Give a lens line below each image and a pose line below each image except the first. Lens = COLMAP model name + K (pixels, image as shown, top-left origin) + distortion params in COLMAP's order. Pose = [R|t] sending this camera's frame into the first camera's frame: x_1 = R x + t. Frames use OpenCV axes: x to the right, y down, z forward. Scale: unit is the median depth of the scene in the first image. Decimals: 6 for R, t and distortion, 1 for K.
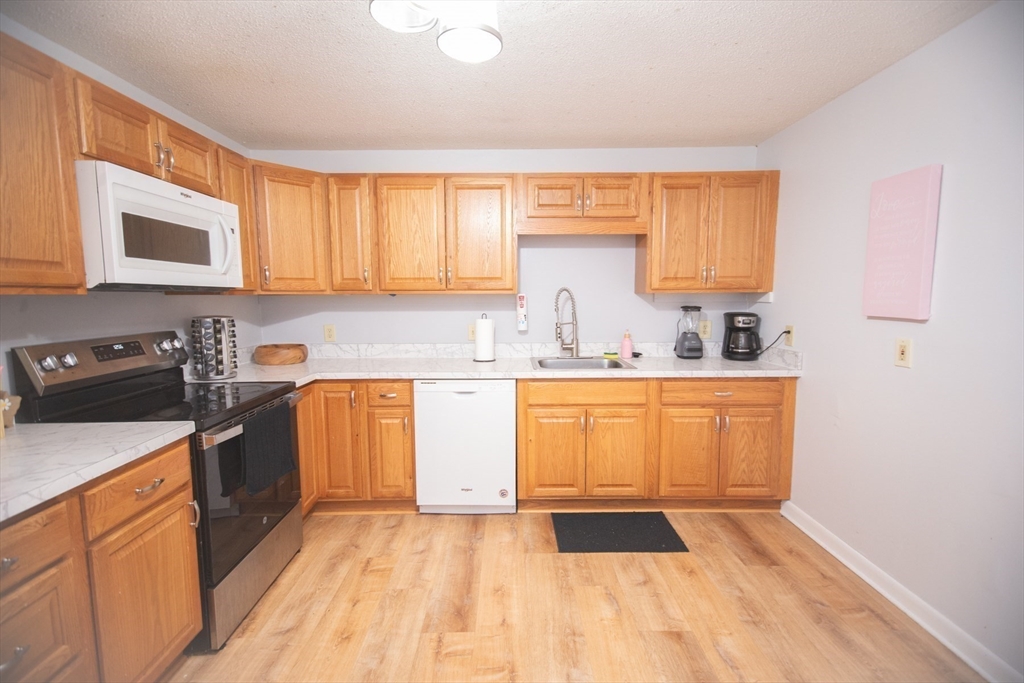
lens RADIAL K [[461.9, 0, 512.0], [0, 461.9, 341.5], [0, 0, 1]] dist [0.016014, 0.000123]
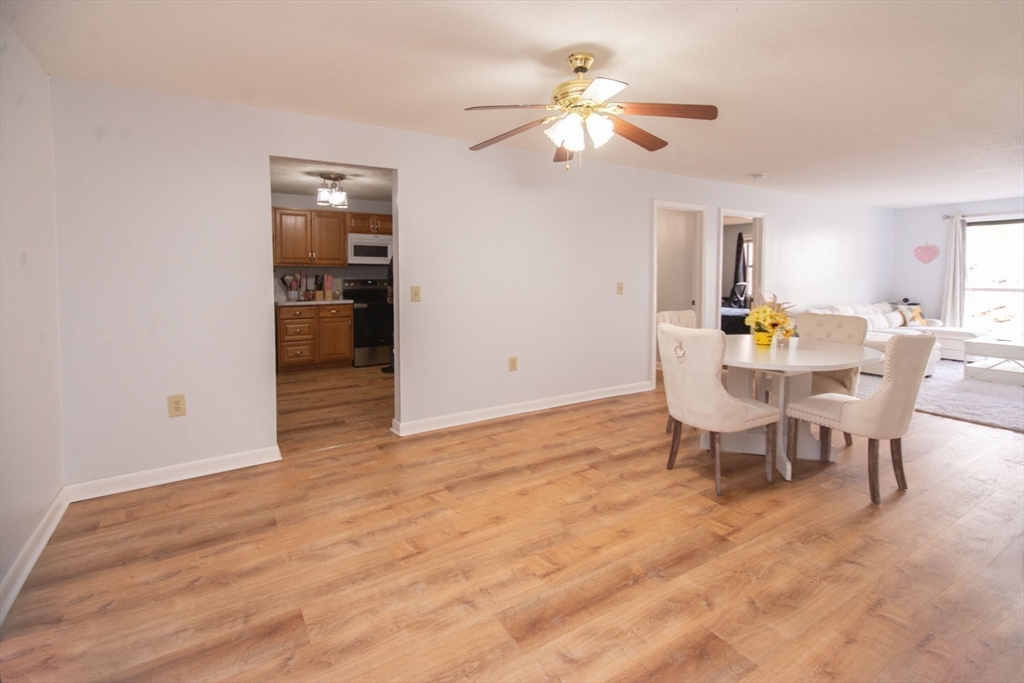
lens RADIAL K [[476.4, 0, 510.9], [0, 476.4, 294.1], [0, 0, 1]] dist [0.001373, -0.000129]
pose [[0.521679, 0.040283, -0.852190, 1.974728], [-0.089518, 0.995955, -0.007721, 0.024895], [0.848432, 0.080314, 0.523175, 0.049678]]
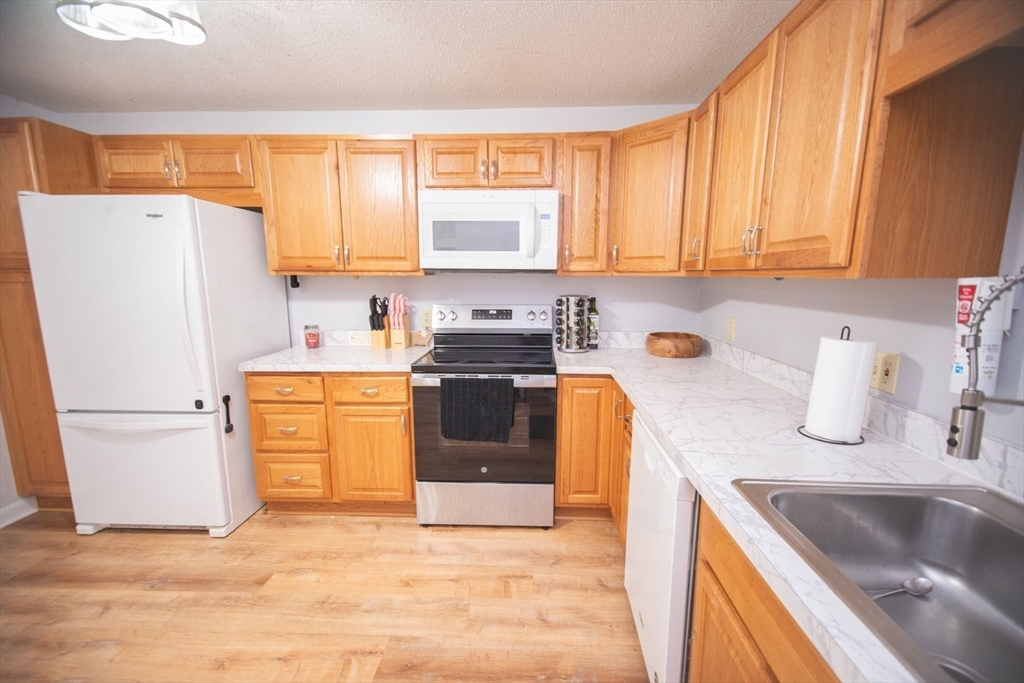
lens RADIAL K [[450.4, 0, 514.9], [0, 450.4, 354.2], [0, 0, 1]] dist [0.016774, 0.000027]
pose [[-0.054260, 0.179133, -0.982327, 0.416003], [-0.103793, 0.977436, 0.183974, -0.093281], [0.993118, 0.111941, -0.034443, 0.844473]]
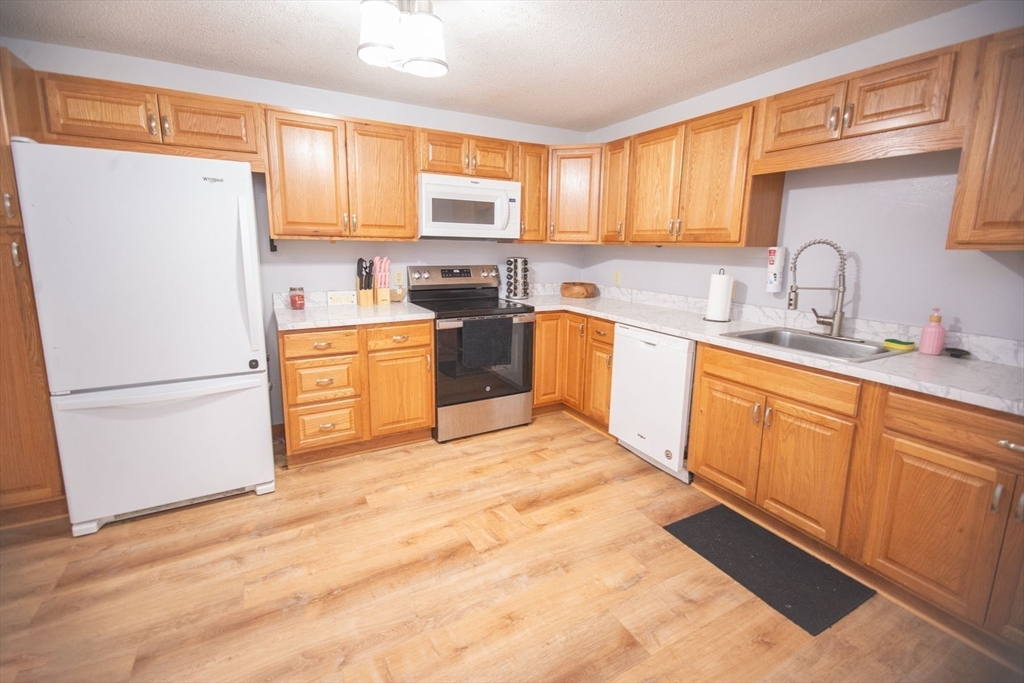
lens RADIAL K [[449.3, 0, 513.4], [0, 449.3, 319.0], [0, 0, 1]] dist [0.013764, -0.000176]
pose [[0.478051, 0.158030, -0.863999, 0.605866], [-0.107945, 0.986795, 0.120764, -0.029690], [0.871674, 0.035533, 0.488797, 0.255557]]
